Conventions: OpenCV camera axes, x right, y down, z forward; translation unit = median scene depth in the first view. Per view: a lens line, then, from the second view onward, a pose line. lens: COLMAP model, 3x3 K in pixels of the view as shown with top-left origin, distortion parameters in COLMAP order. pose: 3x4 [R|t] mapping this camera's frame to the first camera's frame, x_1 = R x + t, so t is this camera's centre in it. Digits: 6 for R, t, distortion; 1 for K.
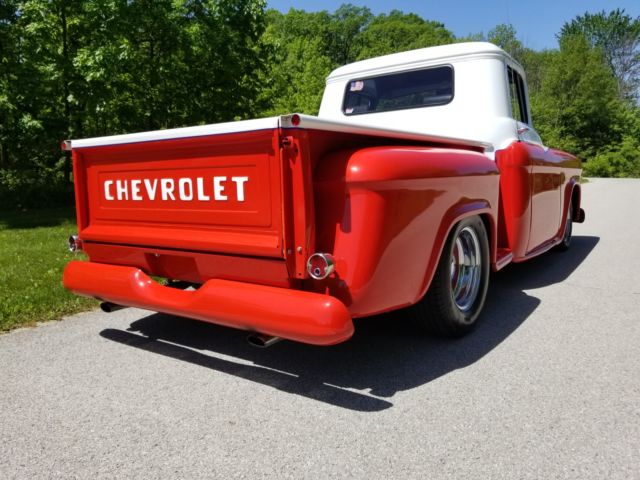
lens RADIAL K [[503.4, 0, 314.7], [0, 503.4, 238.6], [0, 0, 1]] dist [0.068616, -0.108197]
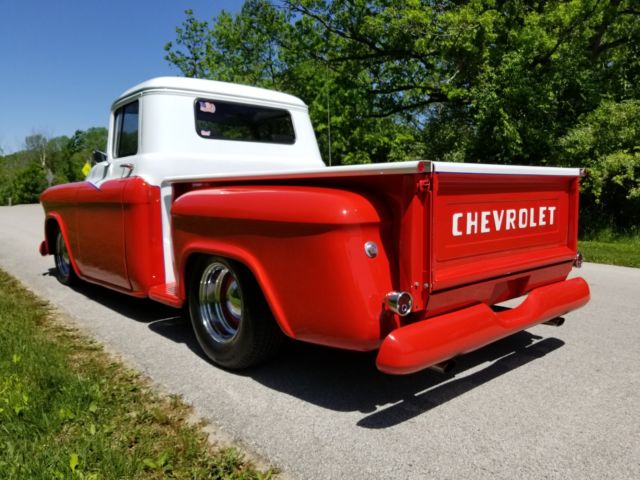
lens RADIAL K [[503.9, 0, 321.5], [0, 503.9, 248.2], [0, 0, 1]] dist [0.091950, -0.158276]
pose [[0.213345, -0.085936, 0.973190, -1.394489], [0.120765, 0.990804, 0.061016, -0.146420], [-0.969484, 0.104510, 0.221761, 1.118818]]
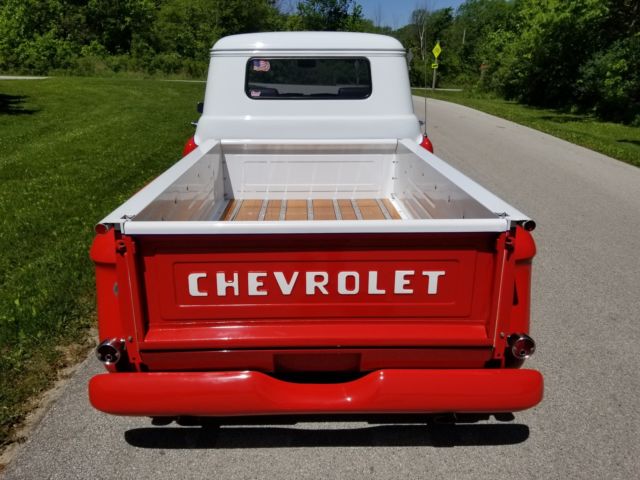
lens RADIAL K [[503.4, 0, 314.7], [0, 503.4, 238.6], [0, 0, 1]] dist [0.068616, -0.108197]
pose [[0.796732, -0.168979, 0.580228, -0.747561], [0.049066, 0.975030, 0.216583, -0.342680], [-0.602338, -0.144089, 0.785129, 0.334127]]
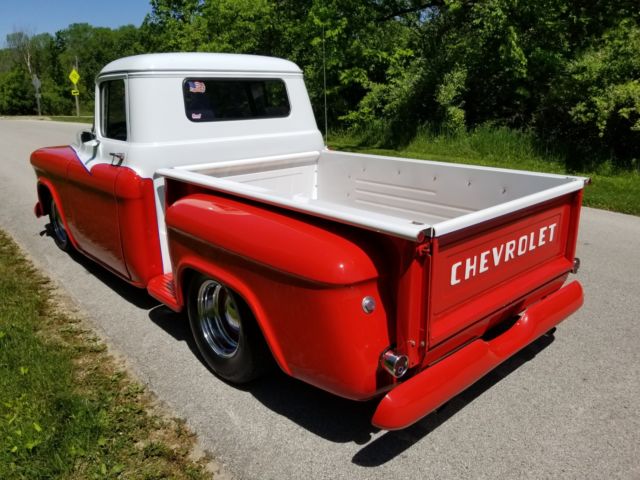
lens RADIAL K [[503.4, 0, 314.7], [0, 503.4, 238.6], [0, 0, 1]] dist [0.068616, -0.108197]
pose [[0.216907, -0.254091, 0.942544, -1.337839], [0.123179, 0.964938, 0.231781, -0.407223], [-0.968390, 0.065826, 0.240600, 1.101966]]
